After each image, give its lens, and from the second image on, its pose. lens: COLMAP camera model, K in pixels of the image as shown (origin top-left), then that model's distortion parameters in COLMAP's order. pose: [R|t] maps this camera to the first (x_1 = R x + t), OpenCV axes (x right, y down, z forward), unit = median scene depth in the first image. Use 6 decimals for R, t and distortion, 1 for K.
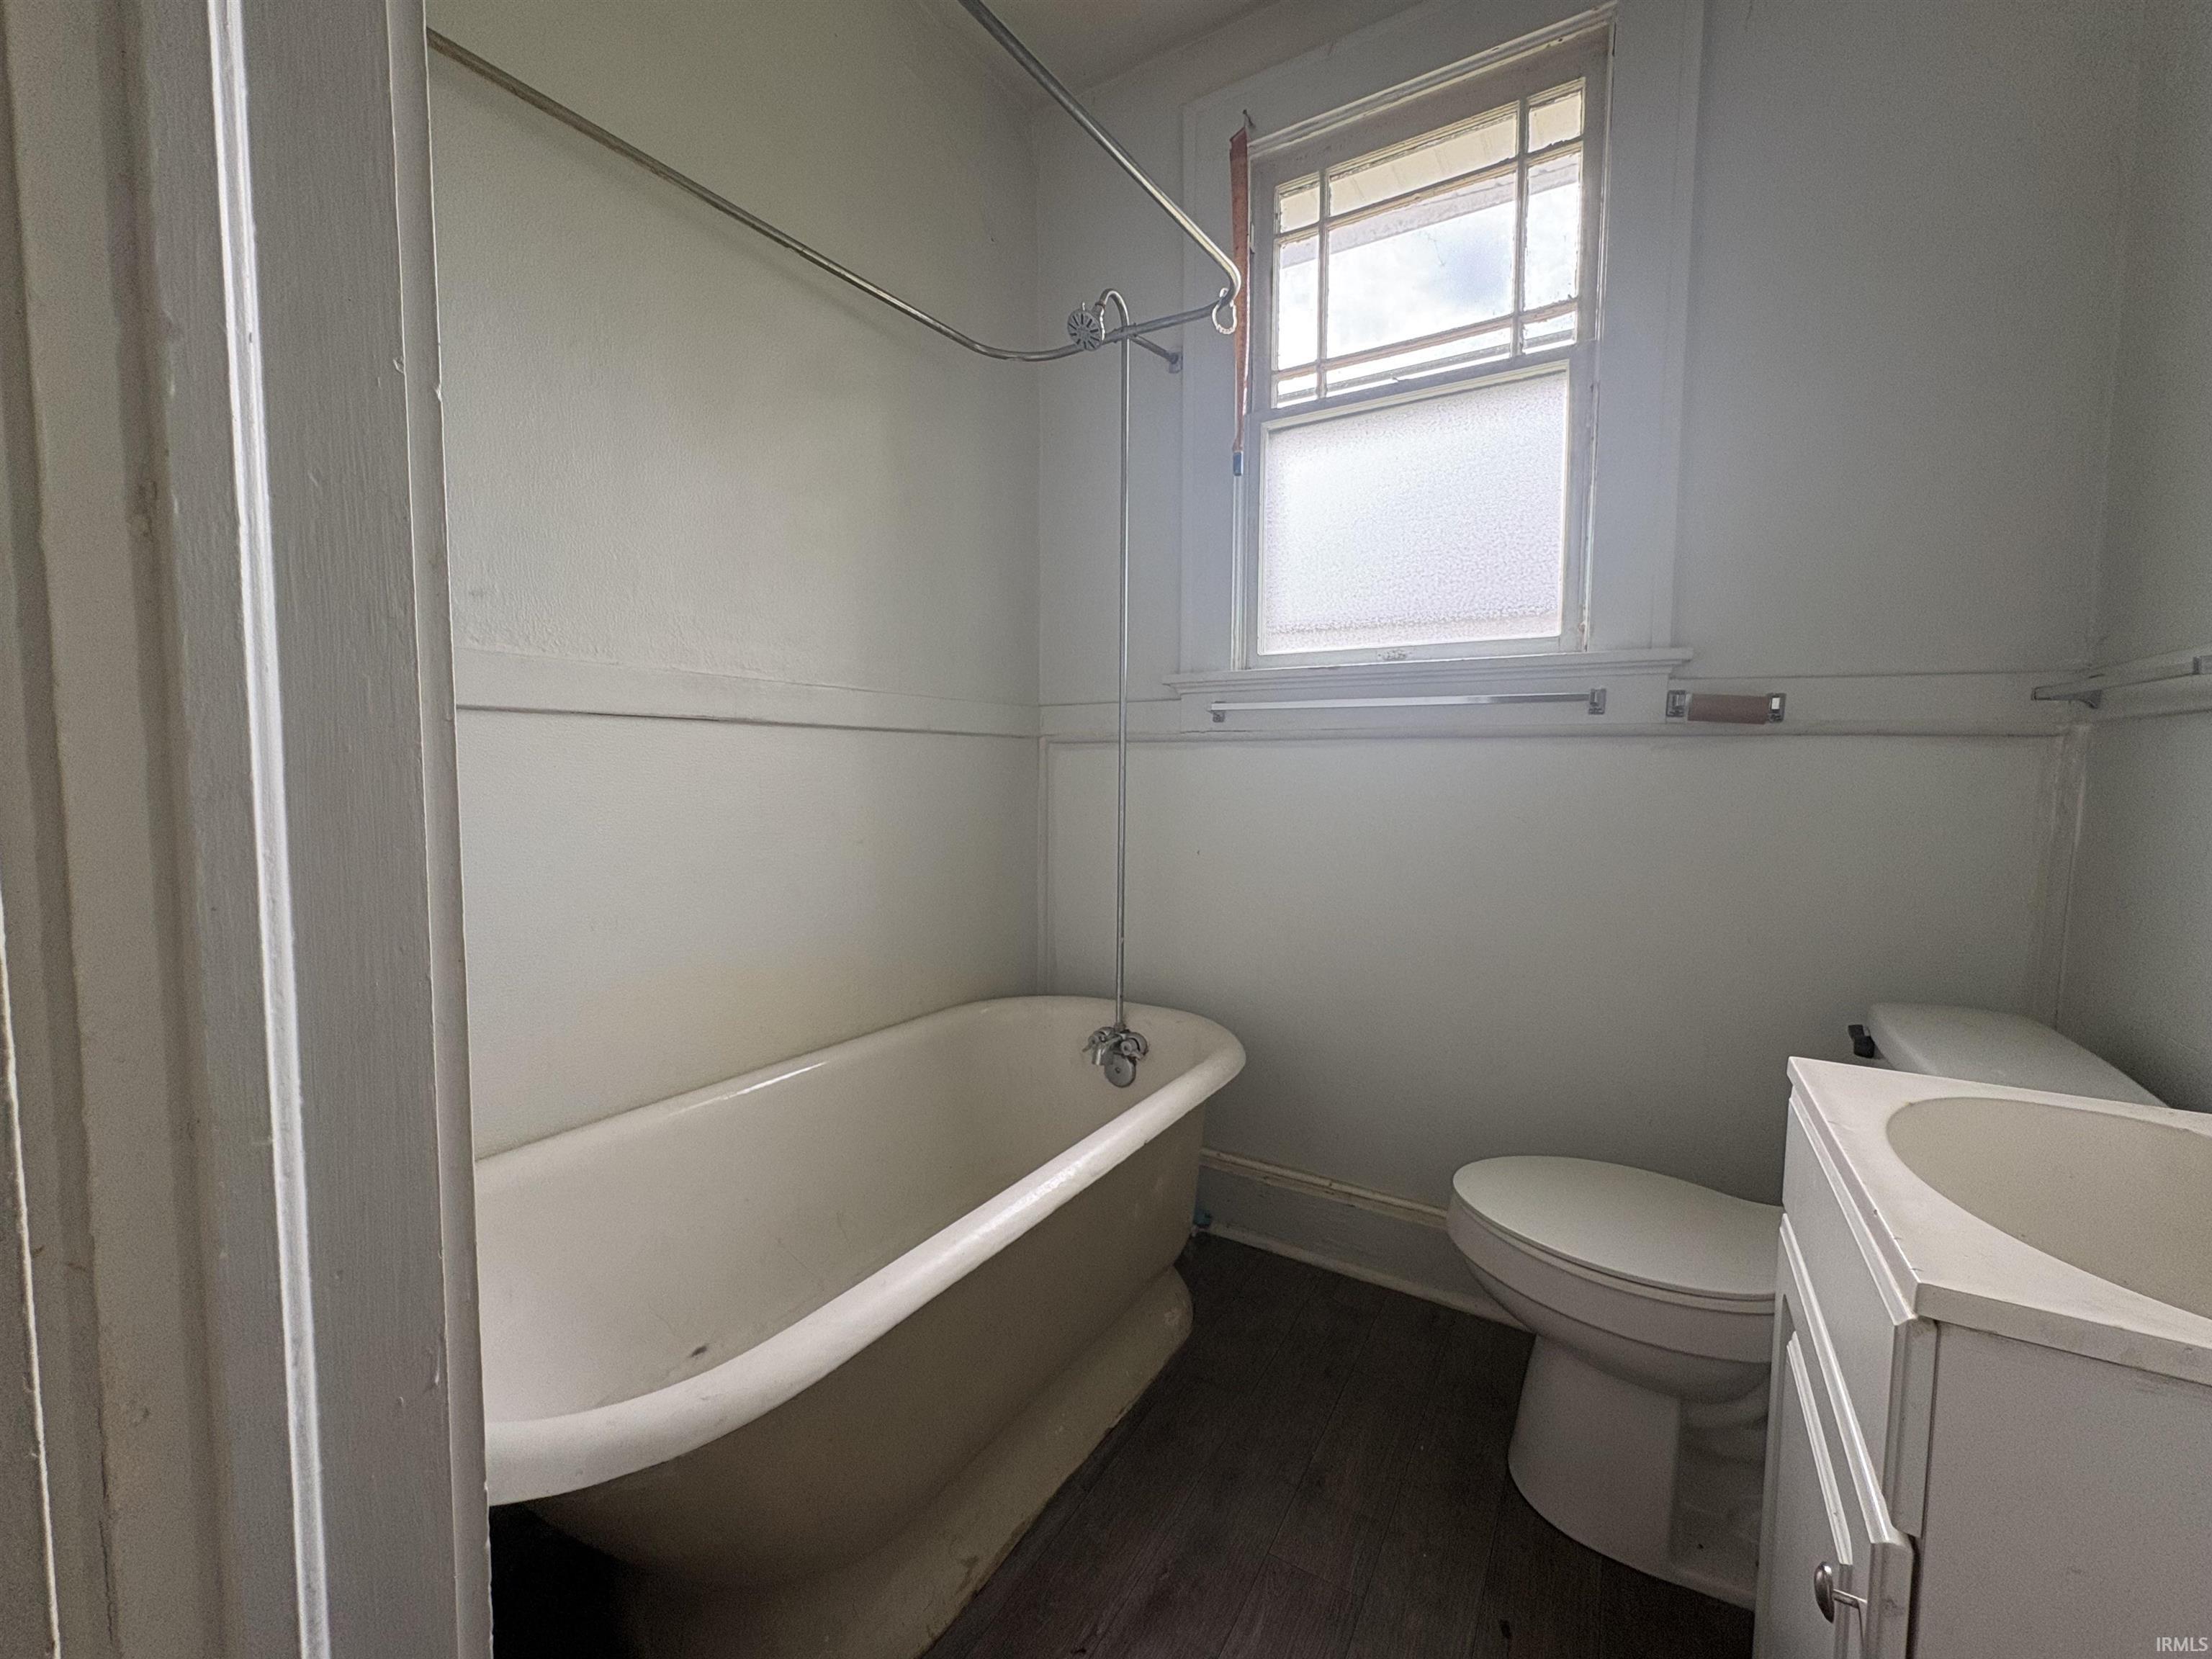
lens RADIAL K [[873.4, 0, 1106.0], [0, 873.4, 829.5], [0, 0, 1]] dist [0.000522, 0.000109]
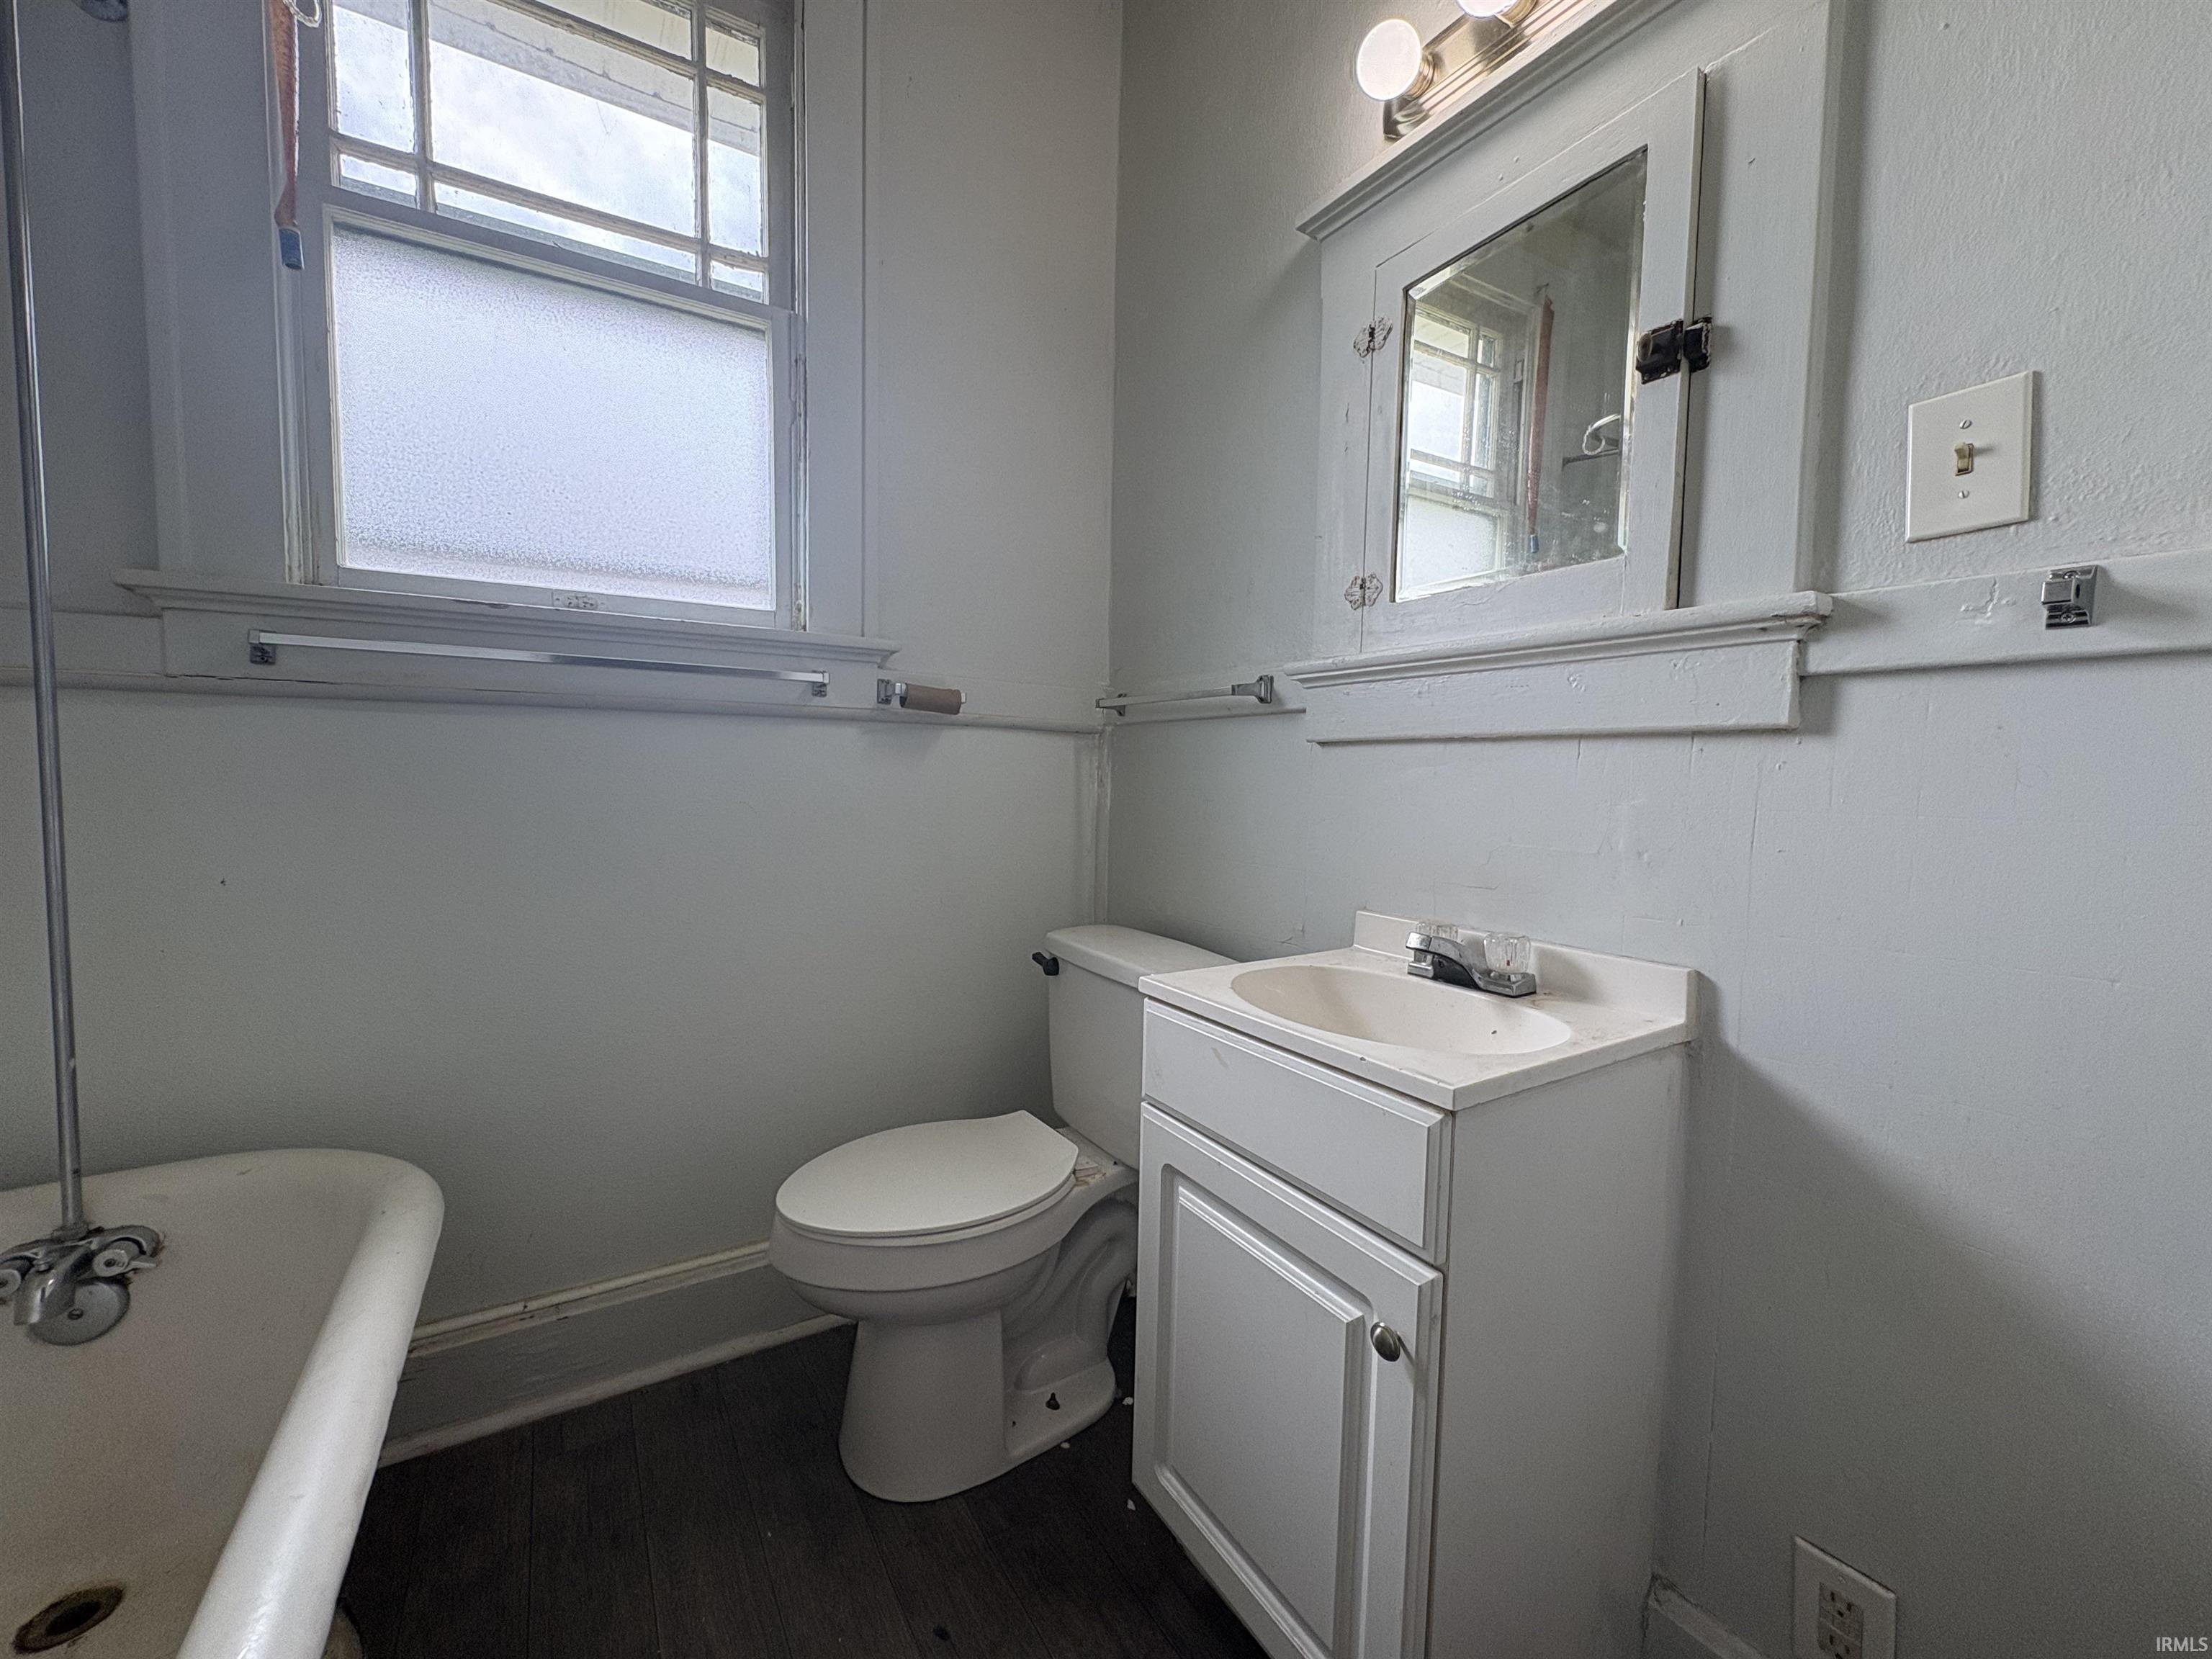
lens RADIAL K [[887.2, 0, 1102.6], [0, 887.2, 821.6], [0, 0, 1]] dist [0.000087, 0.000224]
pose [[0.457580, -0.052760, 0.887602, -0.176050], [0.047172, 0.998273, 0.035021, -0.008036], [-0.887916, 0.025845, 0.459278, 0.222452]]
